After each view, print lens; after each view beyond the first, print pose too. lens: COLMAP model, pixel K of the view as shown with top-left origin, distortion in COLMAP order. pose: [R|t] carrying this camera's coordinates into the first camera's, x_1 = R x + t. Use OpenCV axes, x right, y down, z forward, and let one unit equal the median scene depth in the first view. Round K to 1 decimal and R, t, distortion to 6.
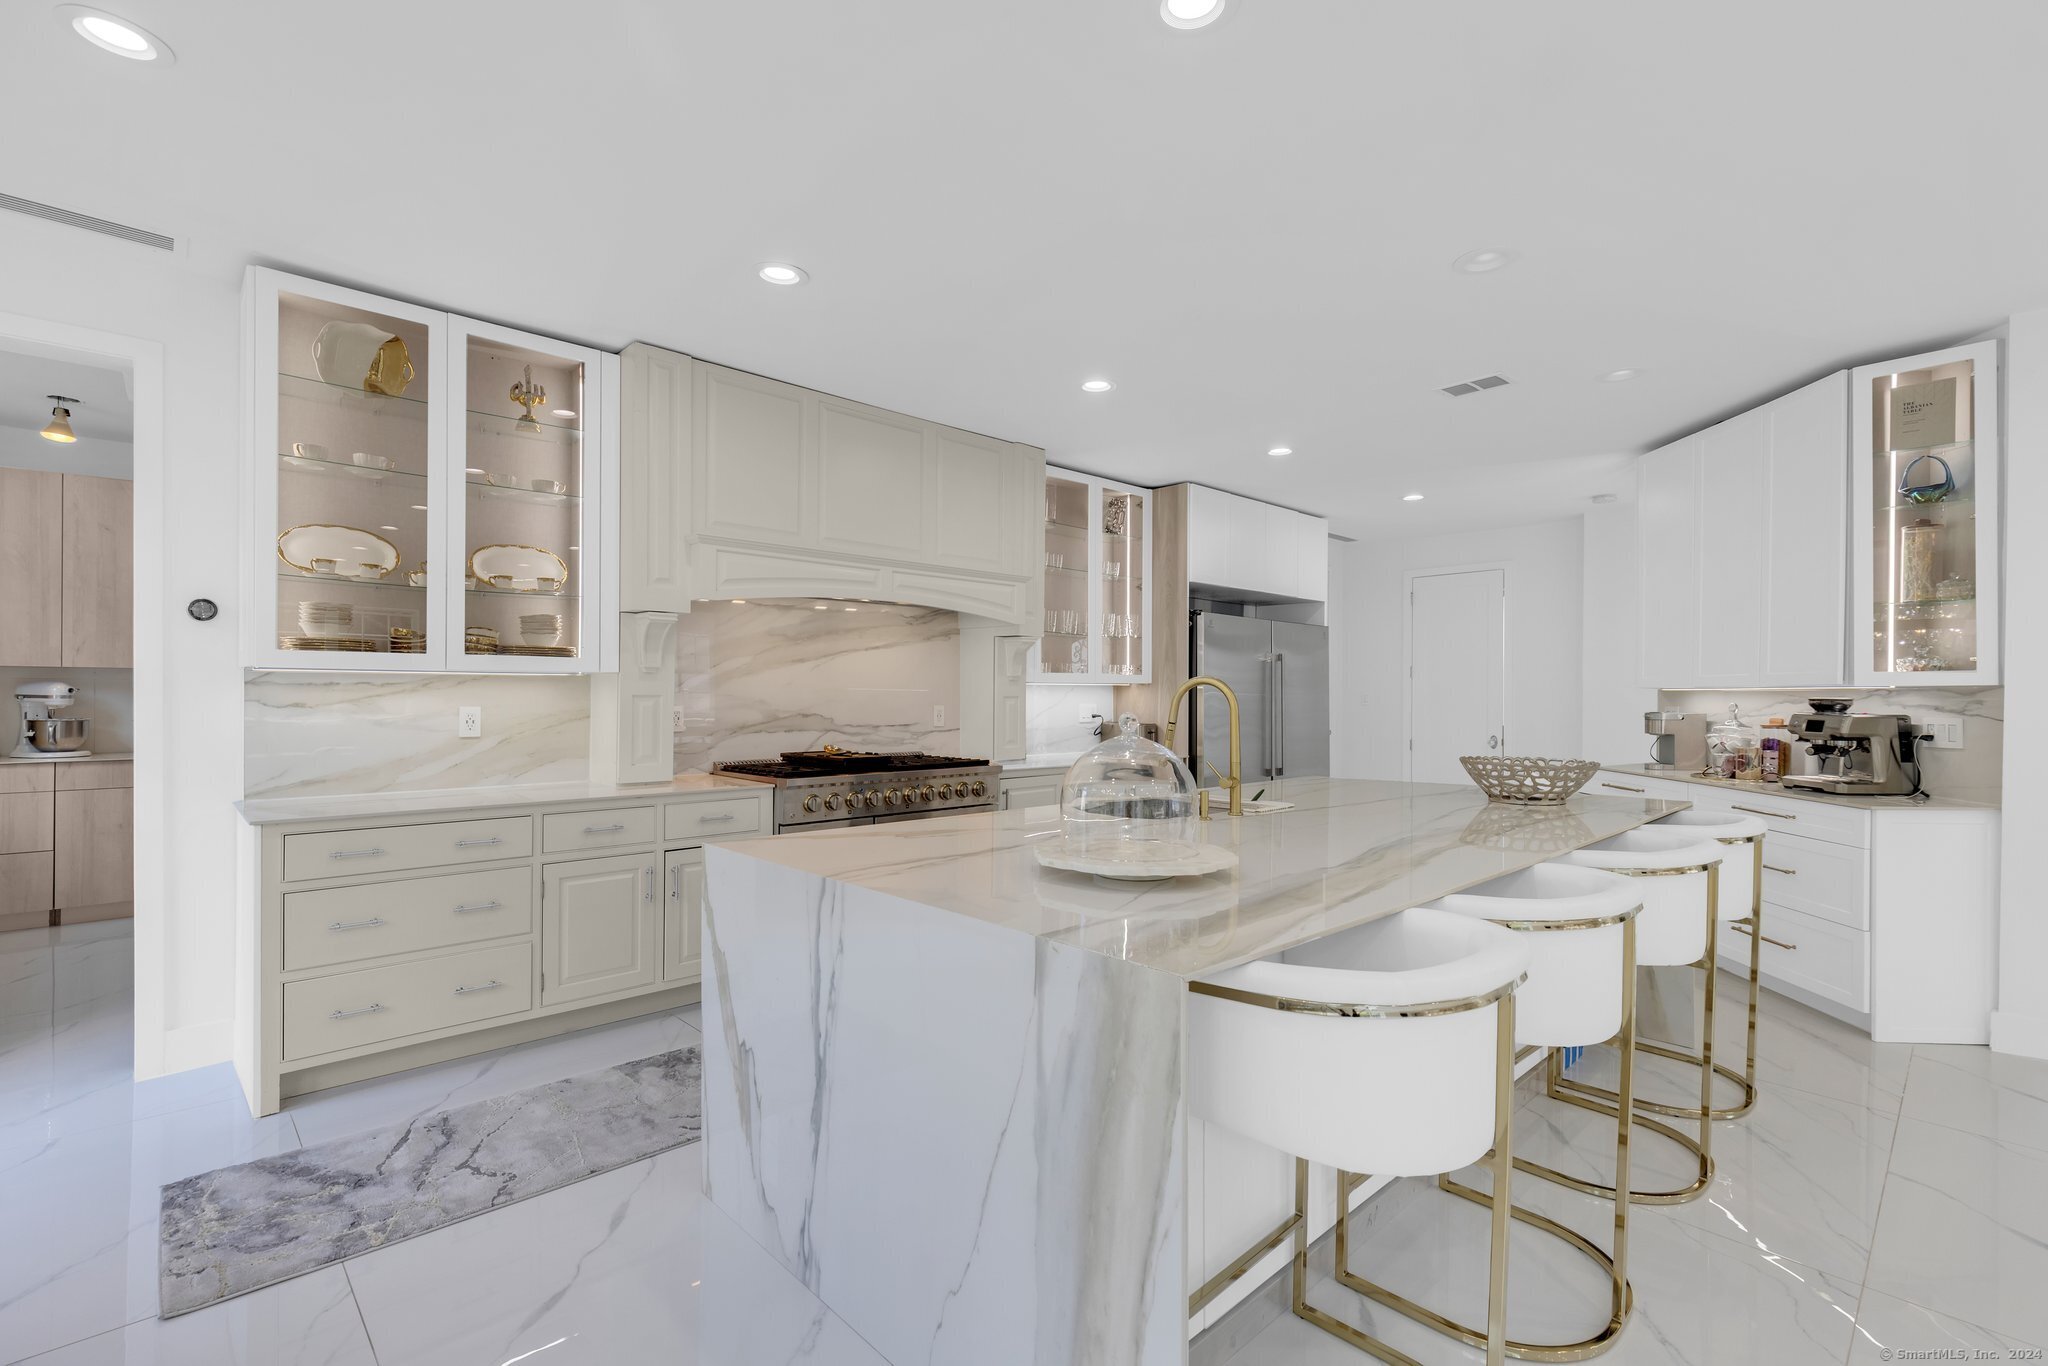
lens RADIAL K [[931.6, 0, 1065.4], [0, 931.6, 699.1], [0, 0, 1]] dist [0.009192, 0.000185]
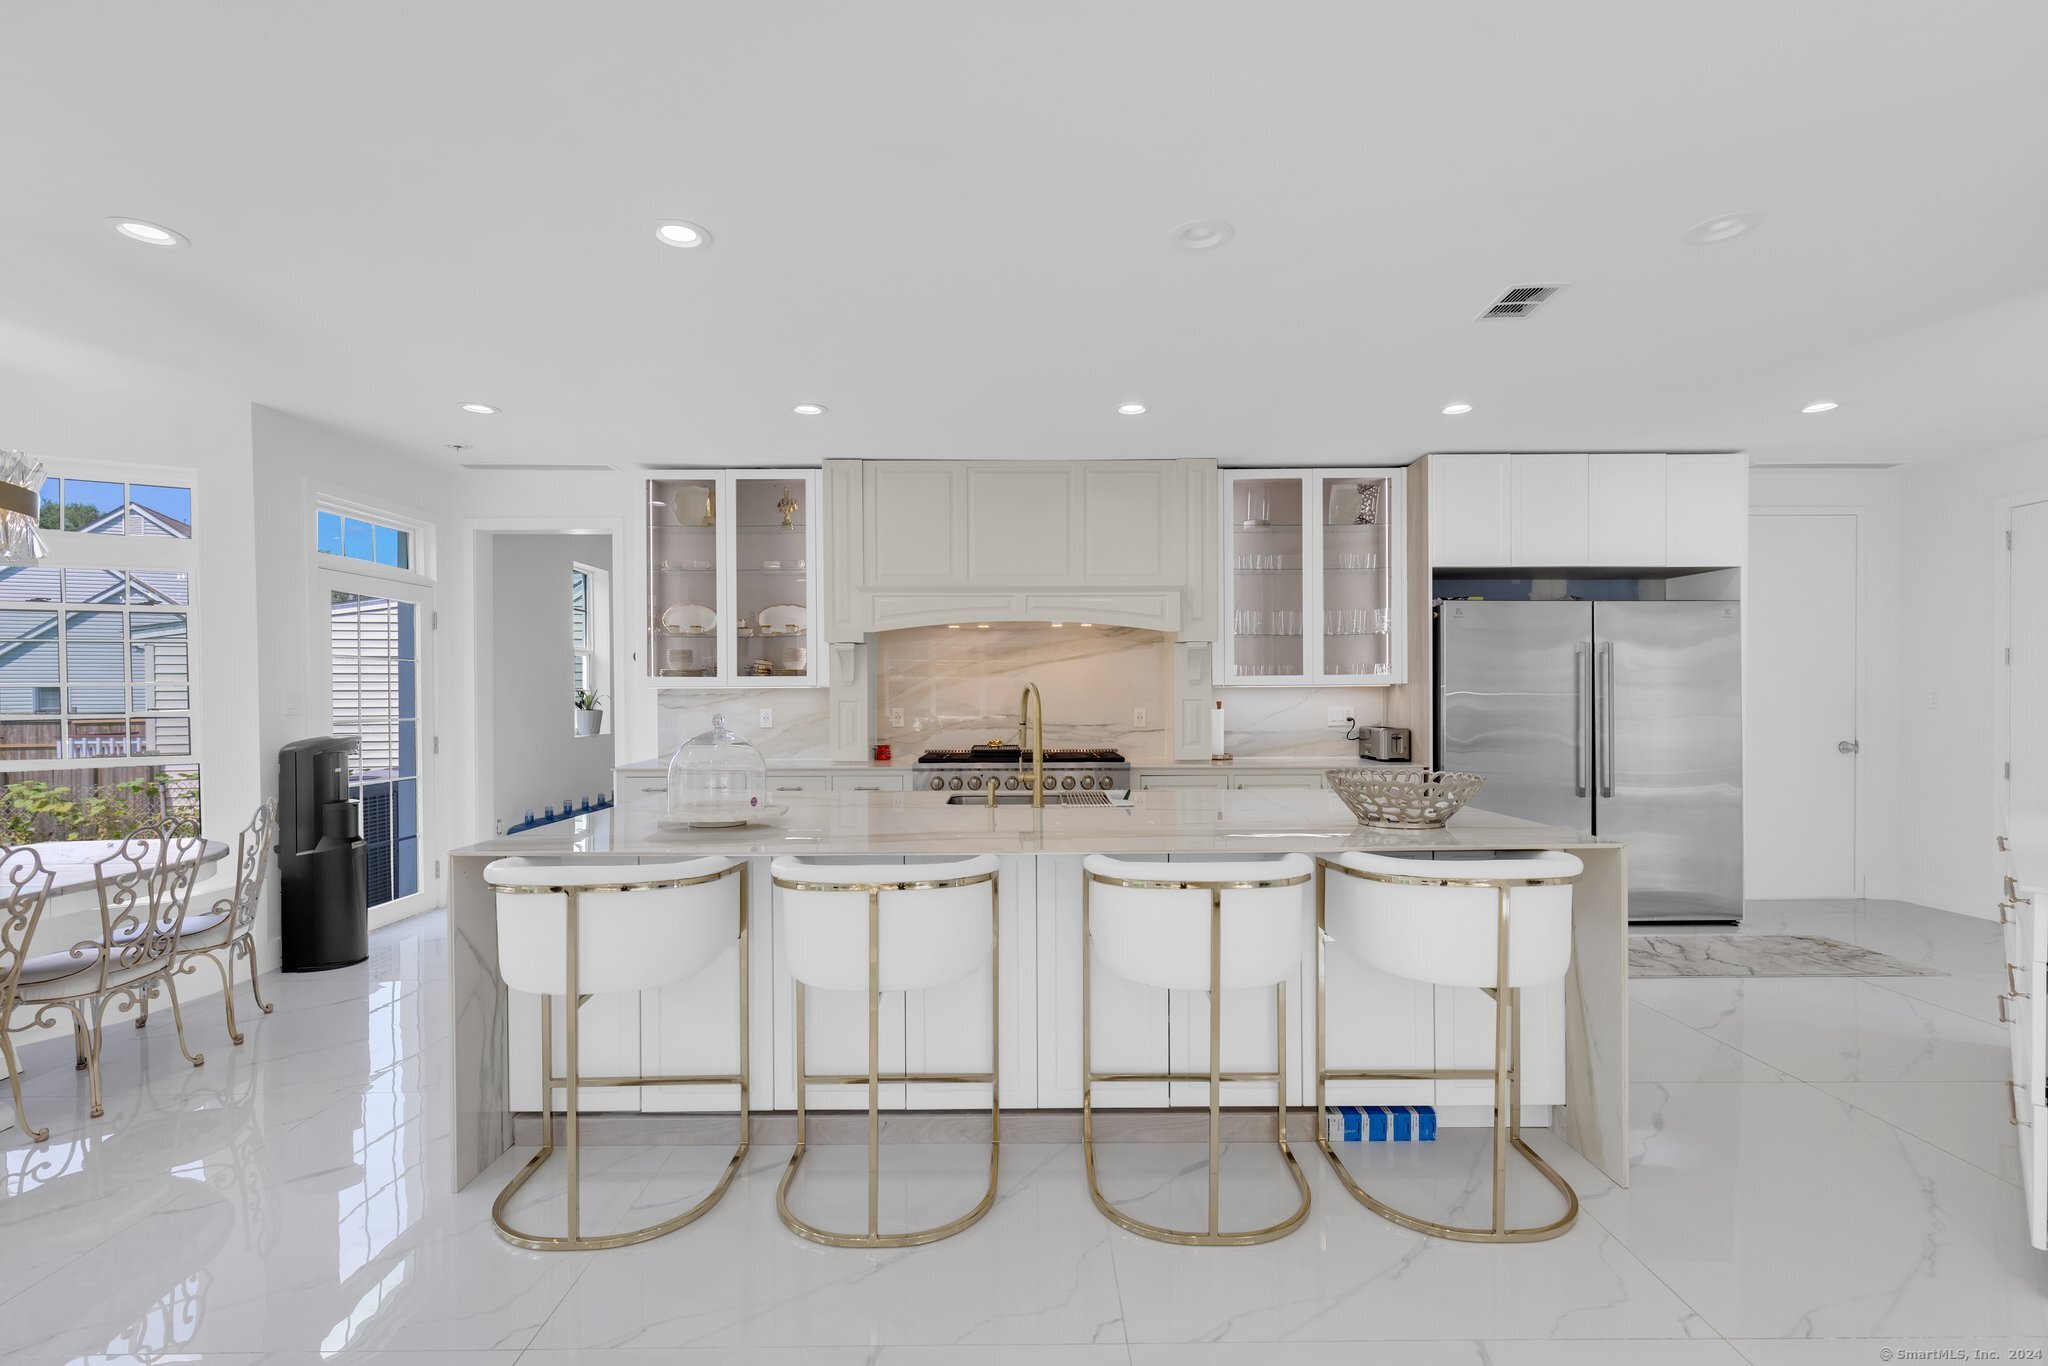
lens RADIAL K [[931.6, 0, 1005.1], [0, 931.6, 701.0], [0, 0, 1]] dist [0.009192, 0.000185]
pose [[0.712013, -0.003050, -0.702160, 0.757308], [0.004464, 0.999990, 0.000183, -0.003264], [0.702152, -0.003264, 0.712019, 0.157284]]
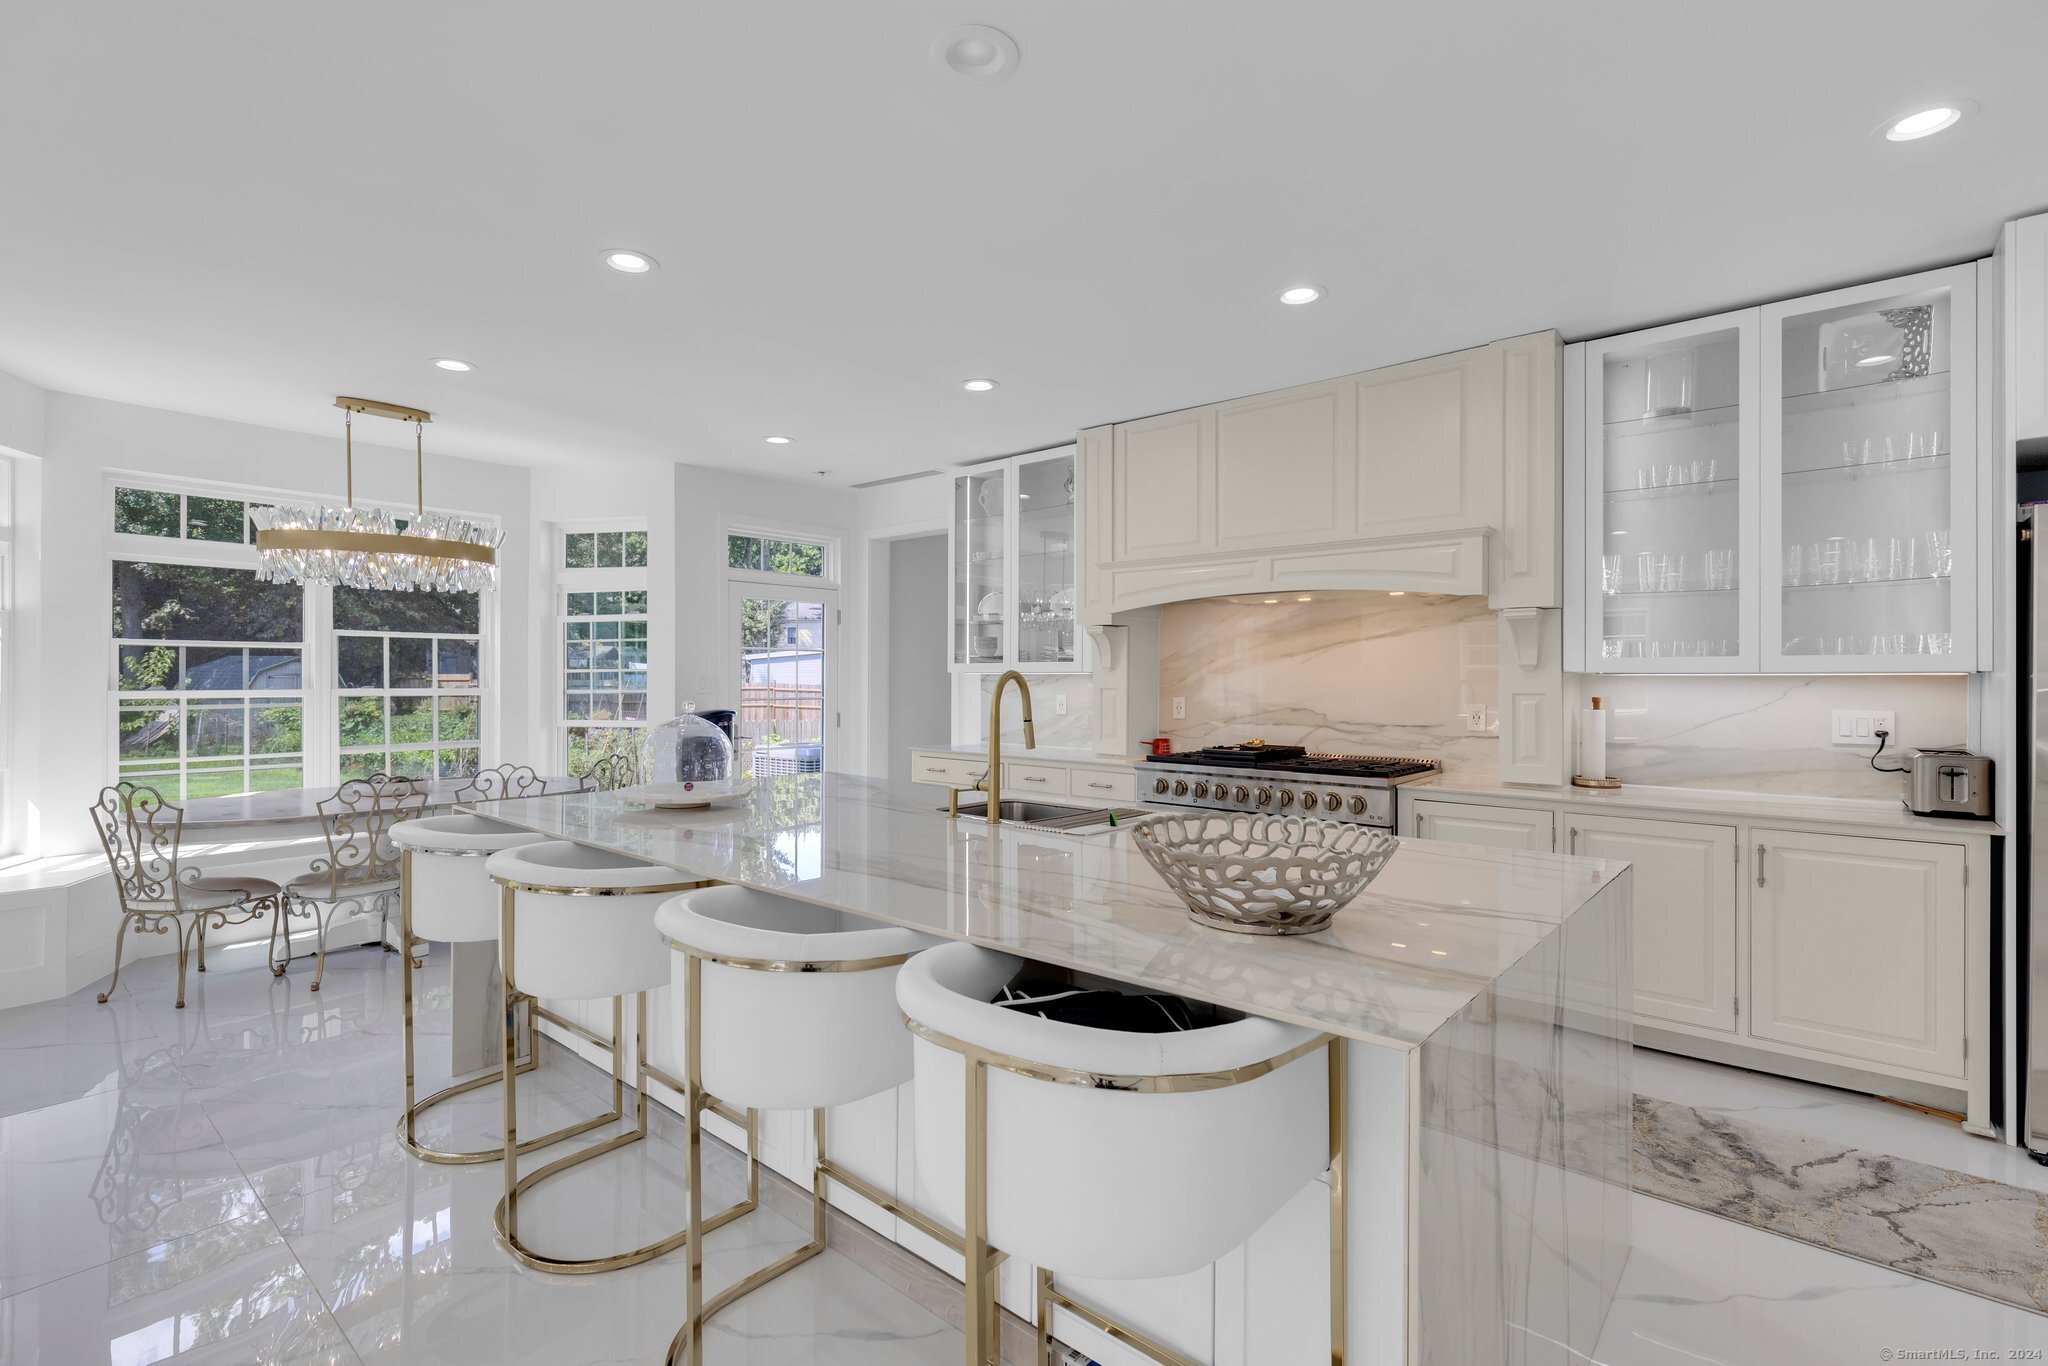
lens RADIAL K [[931.6, 0, 1057.1], [0, 931.6, 691.1], [0, 0, 1]] dist [0.009192, 0.000185]
pose [[0.075698, 0.012279, -0.997055, 0.896187], [-0.005611, 0.999914, 0.011888, -0.016491], [0.997115, 0.004695, 0.075760, 0.862964]]
